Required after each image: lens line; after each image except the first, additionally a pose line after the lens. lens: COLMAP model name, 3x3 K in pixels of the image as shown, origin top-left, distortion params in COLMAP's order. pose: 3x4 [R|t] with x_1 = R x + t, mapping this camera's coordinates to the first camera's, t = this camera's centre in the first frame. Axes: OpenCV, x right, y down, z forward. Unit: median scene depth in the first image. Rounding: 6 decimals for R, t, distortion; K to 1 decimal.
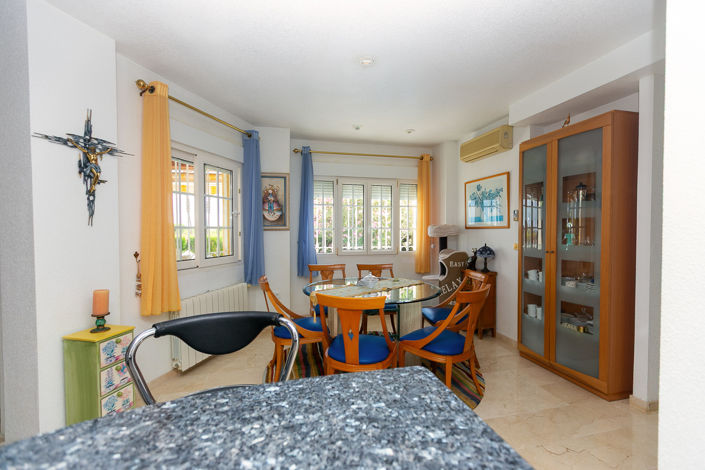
lens RADIAL K [[313.8, 0, 352.5], [0, 313.8, 235.0], [0, 0, 1]] dist [-0.000956, -0.000665]
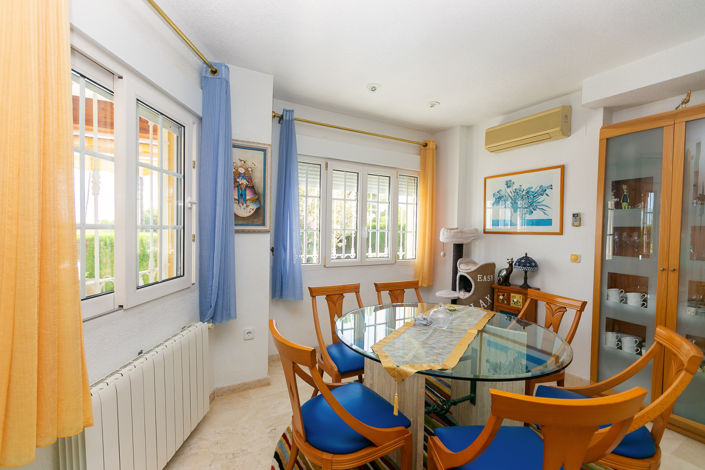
lens RADIAL K [[313.8, 0, 352.5], [0, 313.8, 235.0], [0, 0, 1]] dist [-0.000956, -0.000665]
pose [[0.961666, 0.013410, 0.273895, -0.216562], [-0.014937, 0.999882, 0.003490, -0.014843], [-0.273816, -0.007448, 0.961753, 0.332343]]
